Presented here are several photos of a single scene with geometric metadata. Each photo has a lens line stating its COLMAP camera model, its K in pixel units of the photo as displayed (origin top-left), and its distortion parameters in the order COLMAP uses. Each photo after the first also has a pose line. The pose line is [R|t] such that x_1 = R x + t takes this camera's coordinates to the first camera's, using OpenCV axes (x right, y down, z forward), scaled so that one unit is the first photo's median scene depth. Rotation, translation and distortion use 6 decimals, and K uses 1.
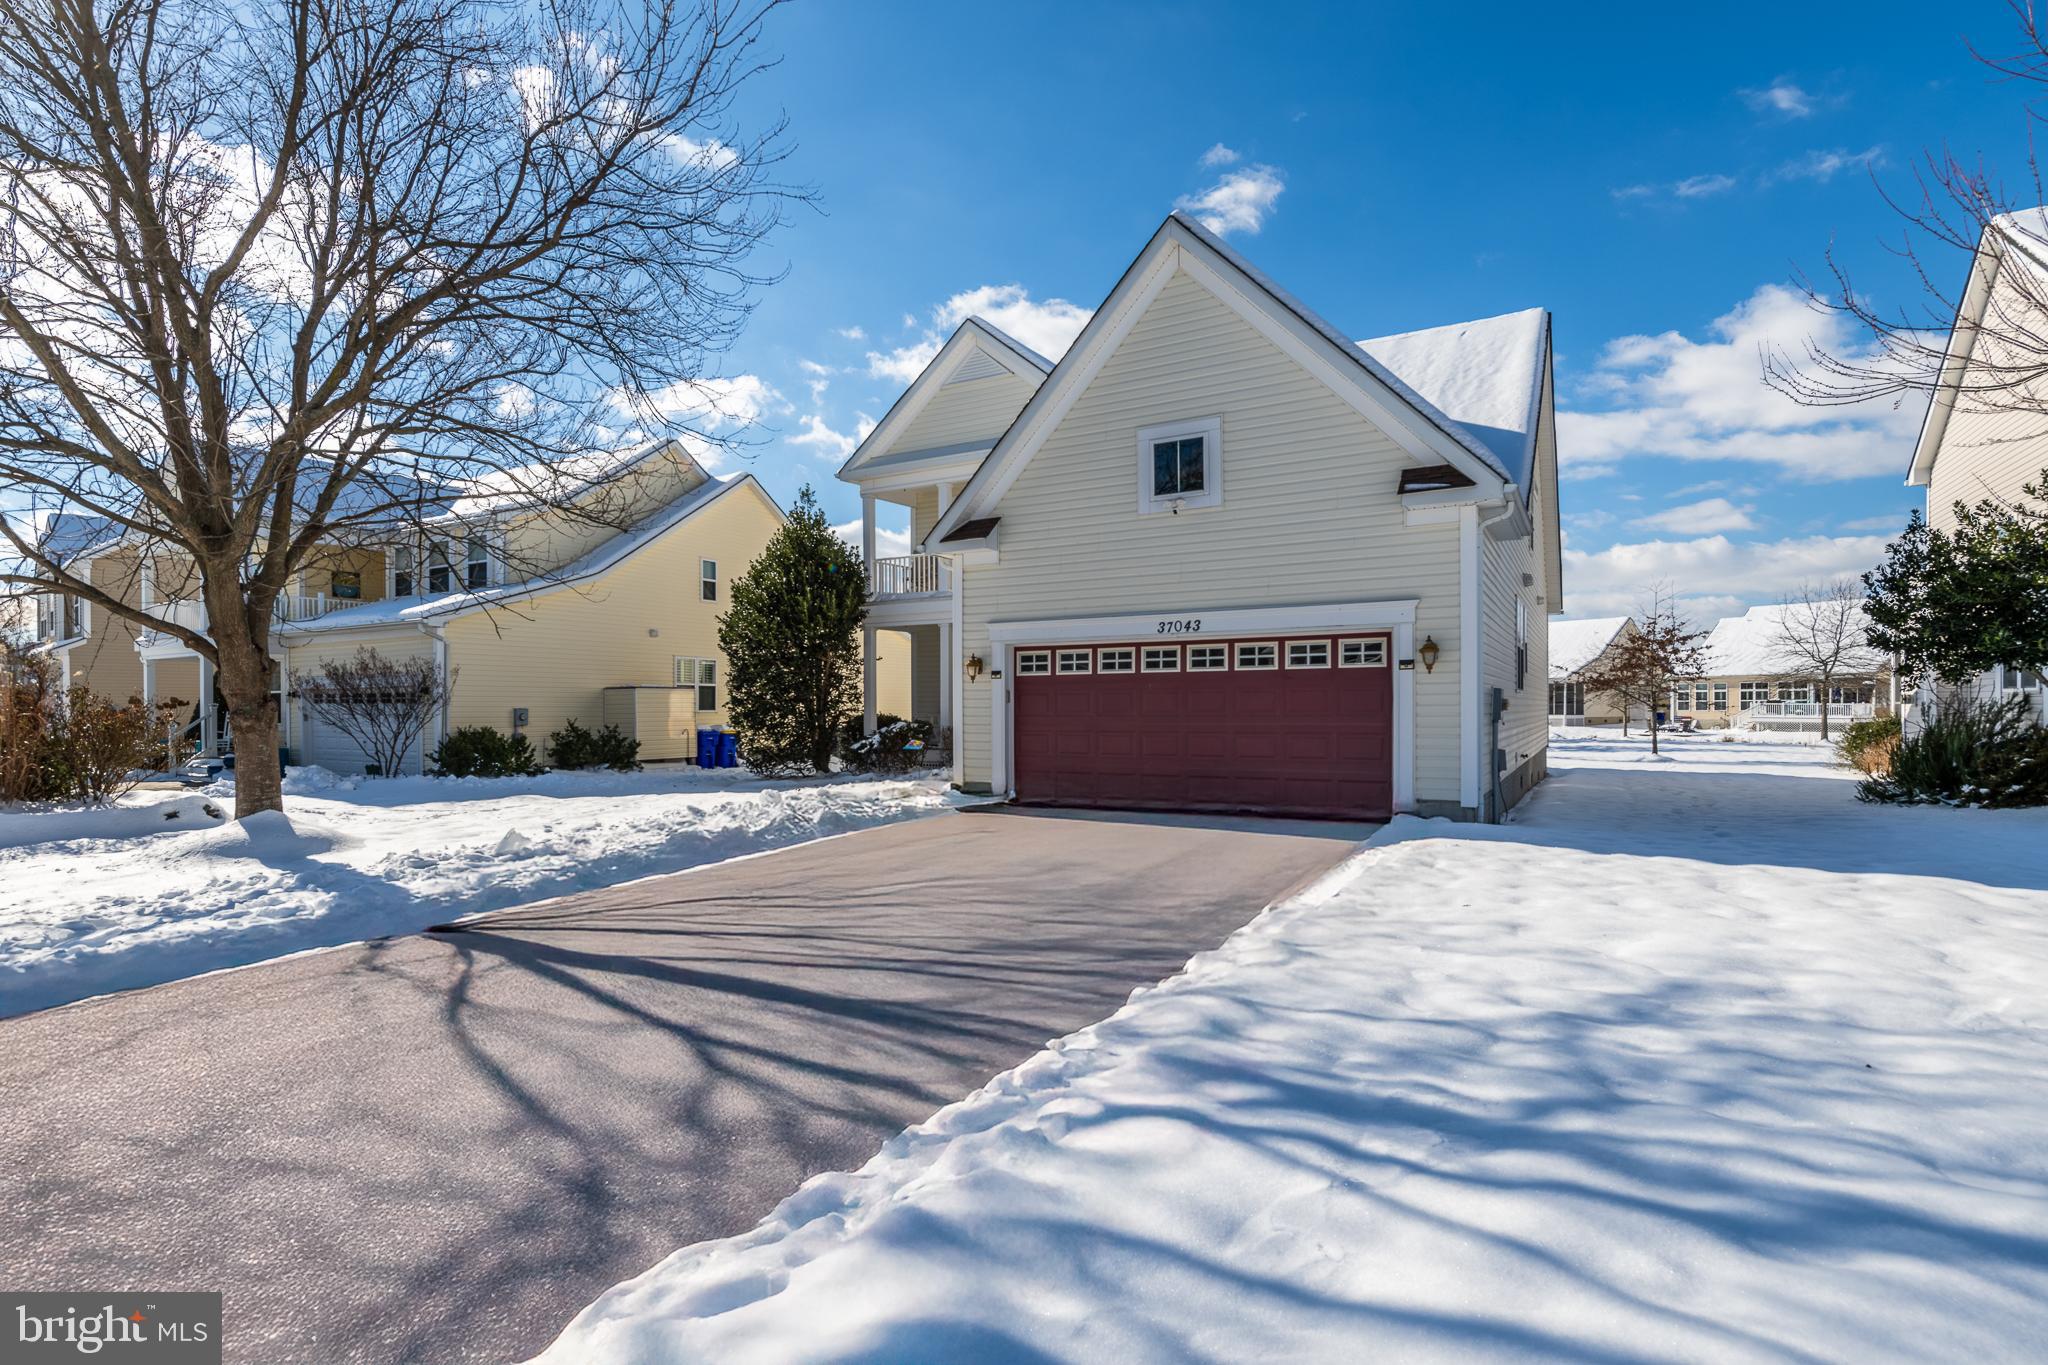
lens RADIAL K [[1025.7, 0, 1008.6], [0, 1025.7, 701.5], [0, 0, 1]] dist [-0.004025, -0.000238]
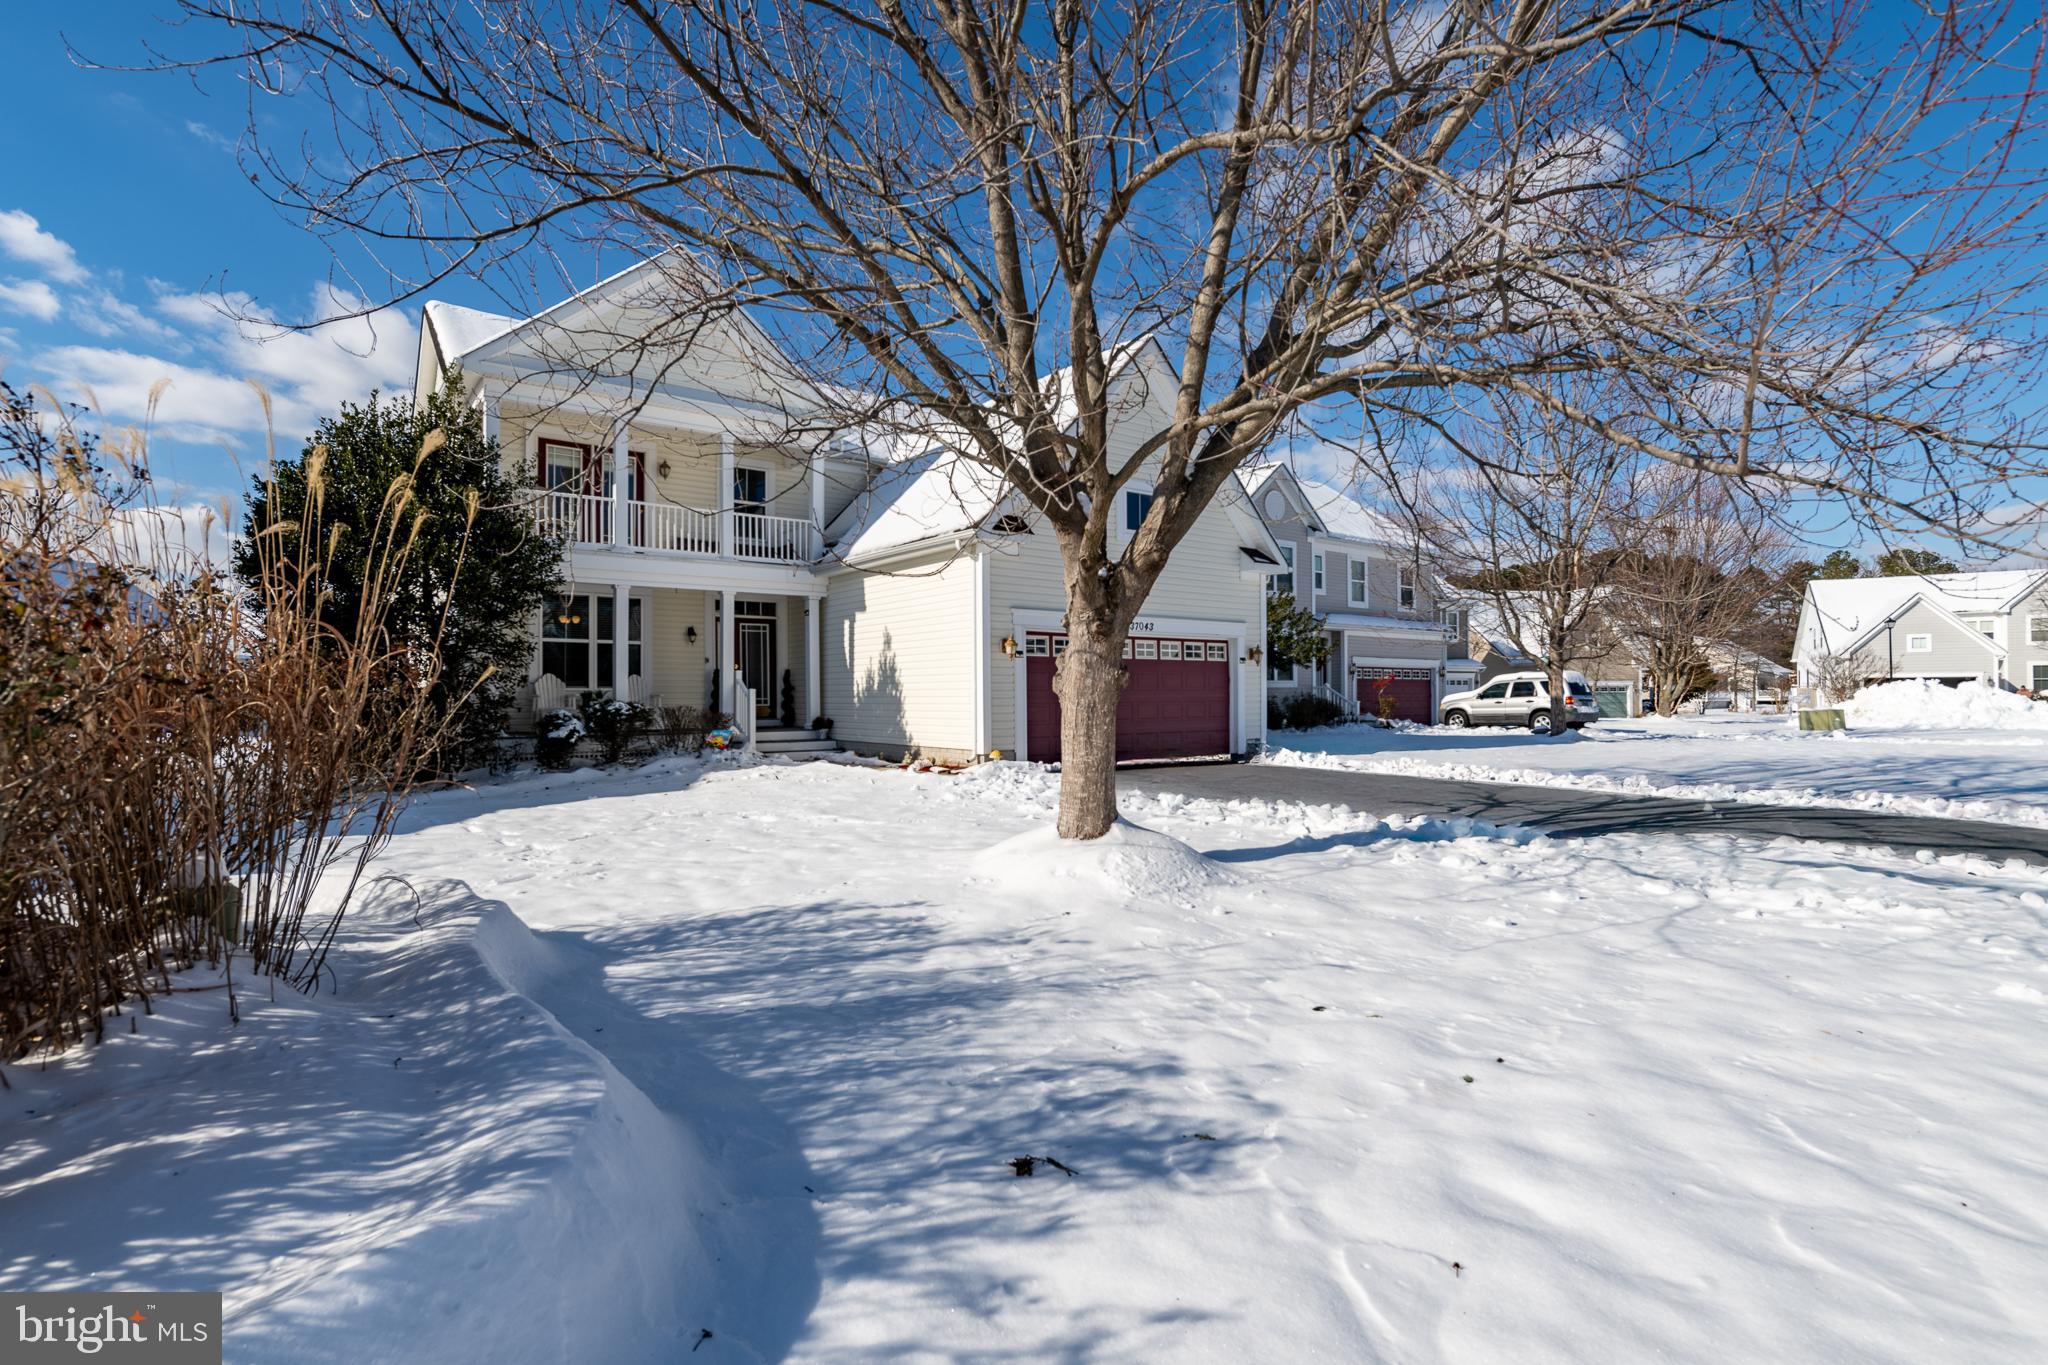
lens RADIAL K [[1025.7, 0, 1015.2], [0, 1025.7, 680.7], [0, 0, 1]] dist [-0.004025, -0.000238]
pose [[0.370600, 0.016314, 0.928649, -1.127435], [-0.005237, 0.999867, -0.015475, 0.021570], [-0.928778, 0.000872, 0.370636, 0.602510]]
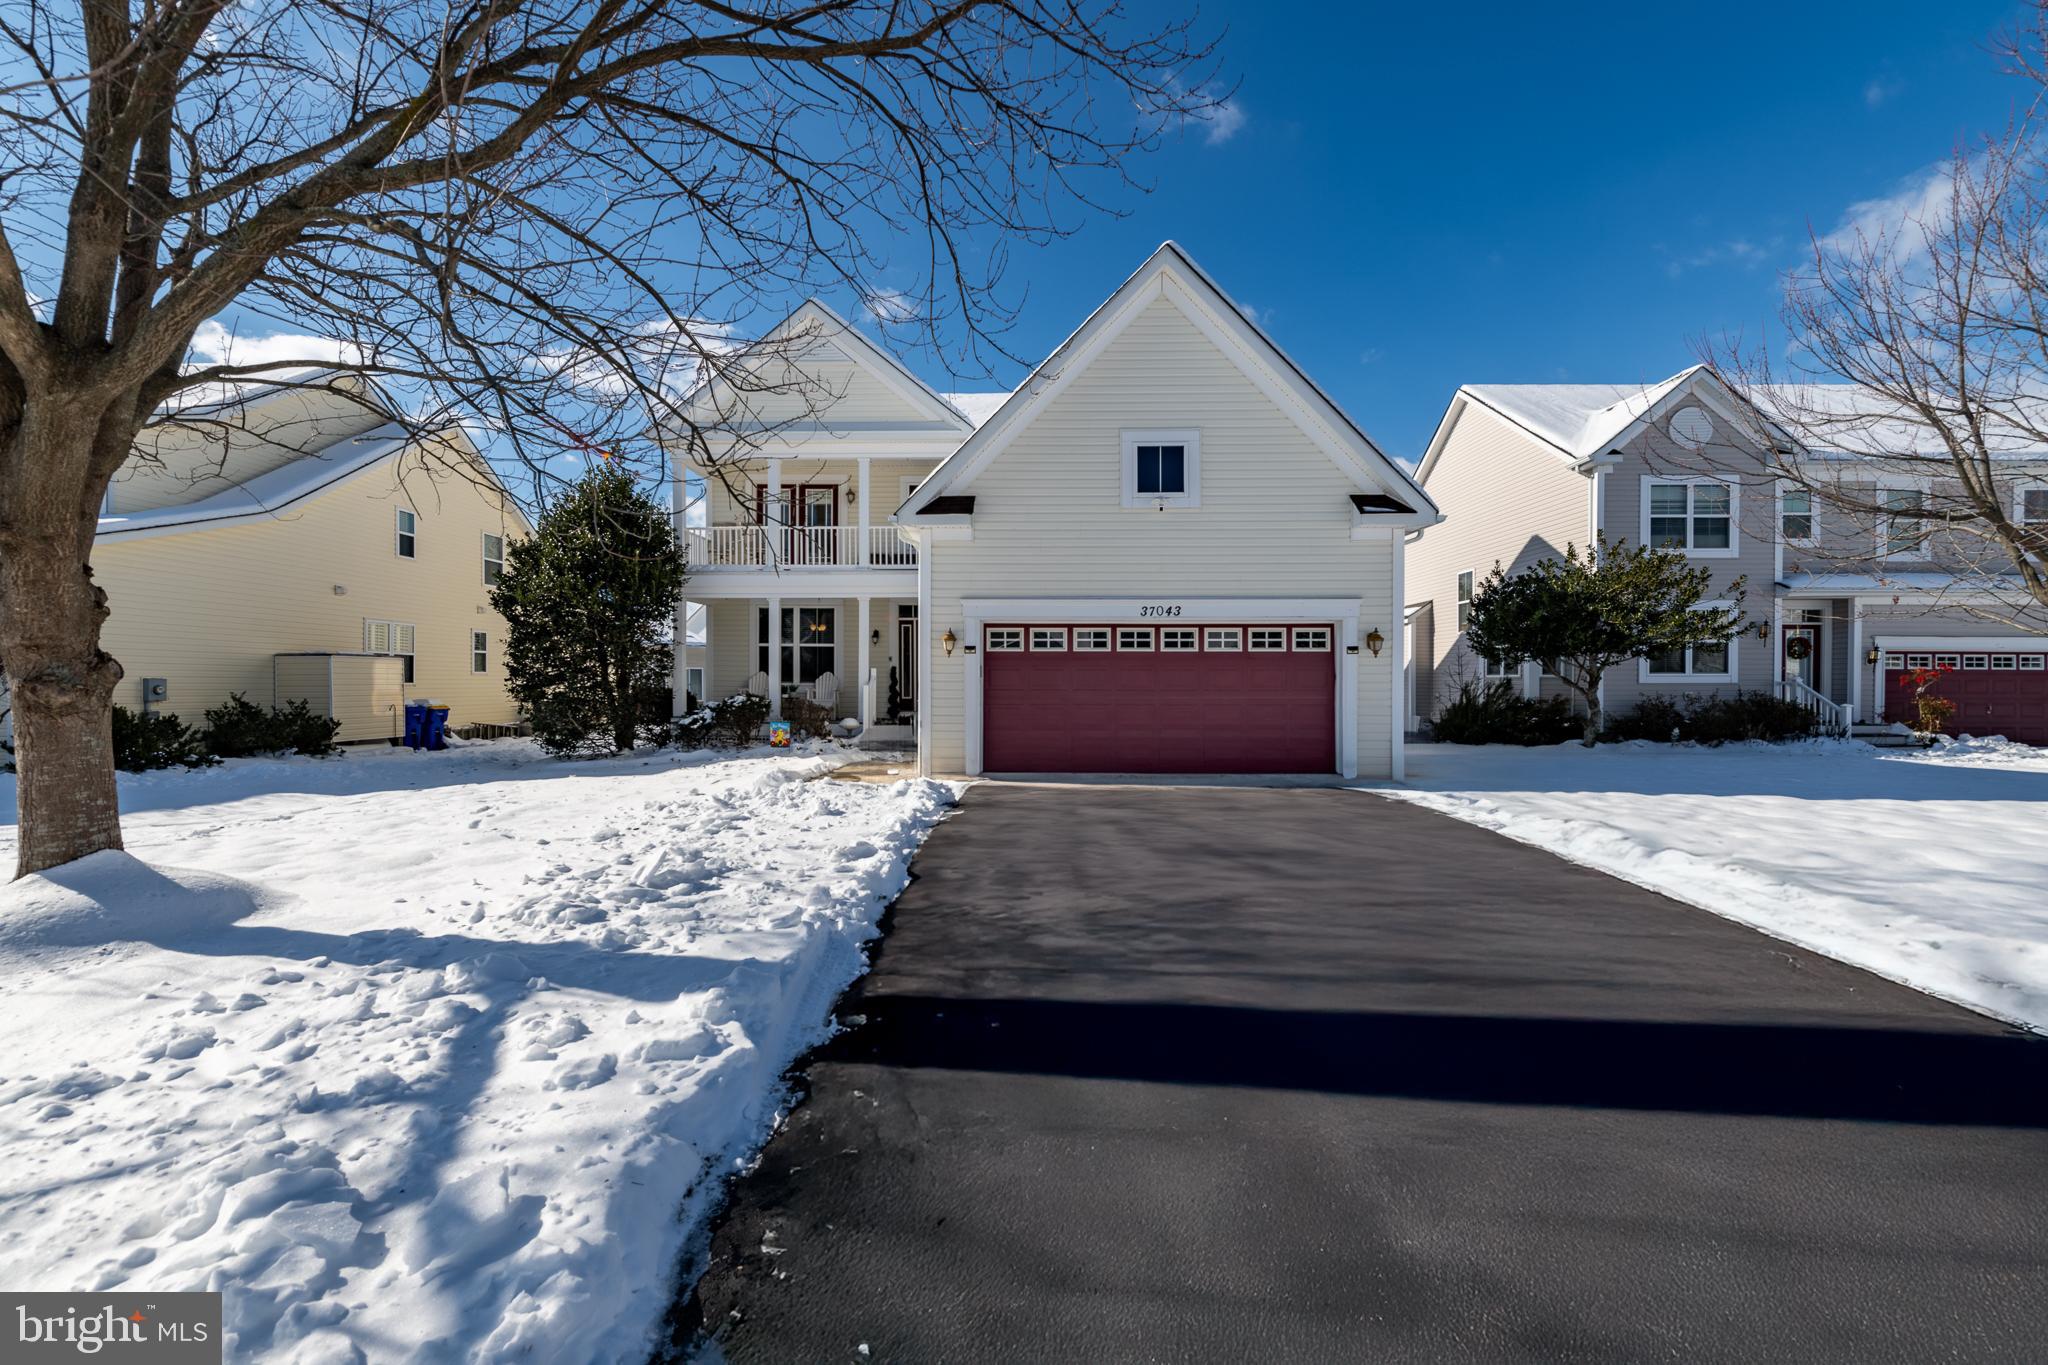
lens RADIAL K [[833.8, 0, 1026.3], [0, 833.8, 679.1], [0, 0, 1]] dist [0.011205, 0.000339]
pose [[0.871368, 0.009188, 0.490544, -0.387240], [-0.009237, 0.999955, -0.002320, 0.004895], [-0.490543, -0.002509, 0.871413, 0.256000]]
